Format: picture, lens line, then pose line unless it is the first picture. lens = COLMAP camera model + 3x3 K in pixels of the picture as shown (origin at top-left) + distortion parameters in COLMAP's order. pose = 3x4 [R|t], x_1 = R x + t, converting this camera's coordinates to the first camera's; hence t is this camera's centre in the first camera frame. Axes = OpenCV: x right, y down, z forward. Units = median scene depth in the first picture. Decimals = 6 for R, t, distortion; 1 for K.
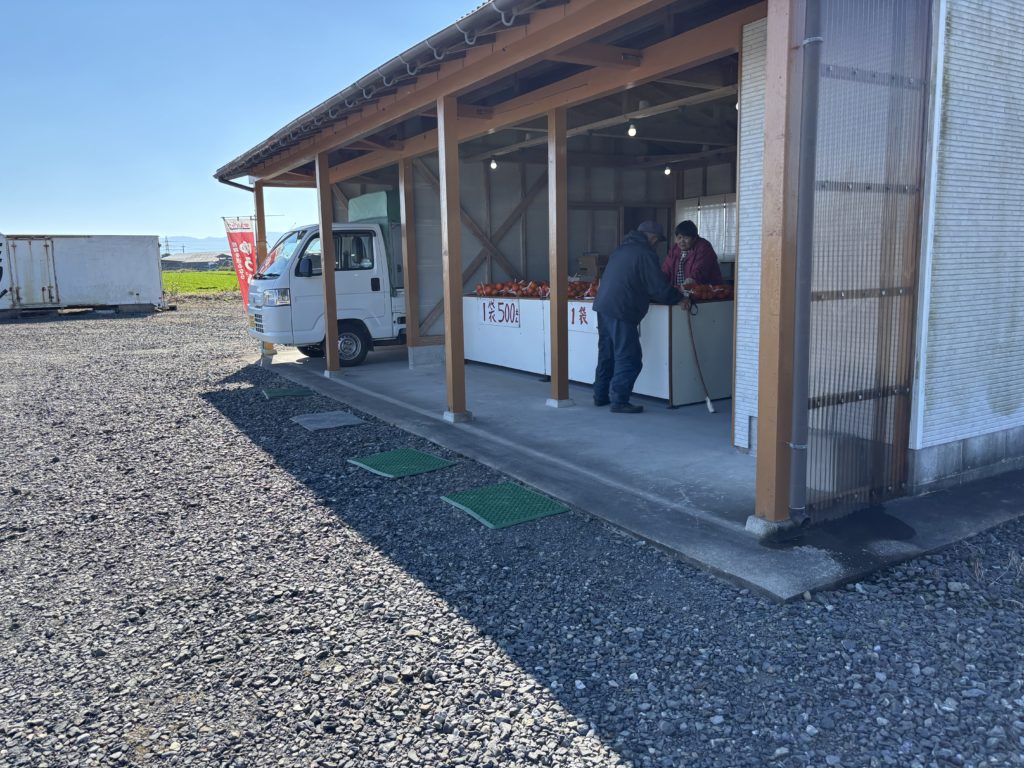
lens RADIAL K [[762.7, 0, 519.3], [0, 762.7, 382.5], [0, 0, 1]] dist [0.080642, -0.125682]
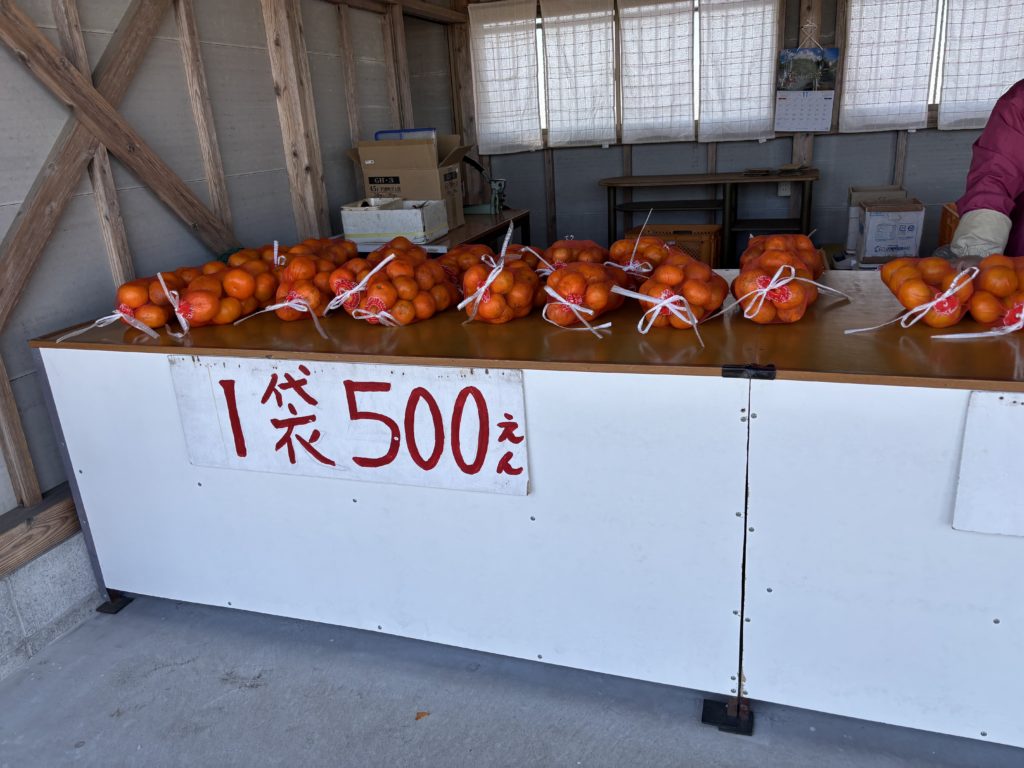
lens RADIAL K [[762.7, 0, 519.3], [0, 762.7, 382.5], [0, 0, 1]] dist [0.080642, -0.125682]
pose [[0.760336, -0.230525, 0.607245, -0.119492], [0.139182, 0.971008, 0.194347, -0.139199], [-0.634442, -0.063251, 0.770378, 0.810275]]
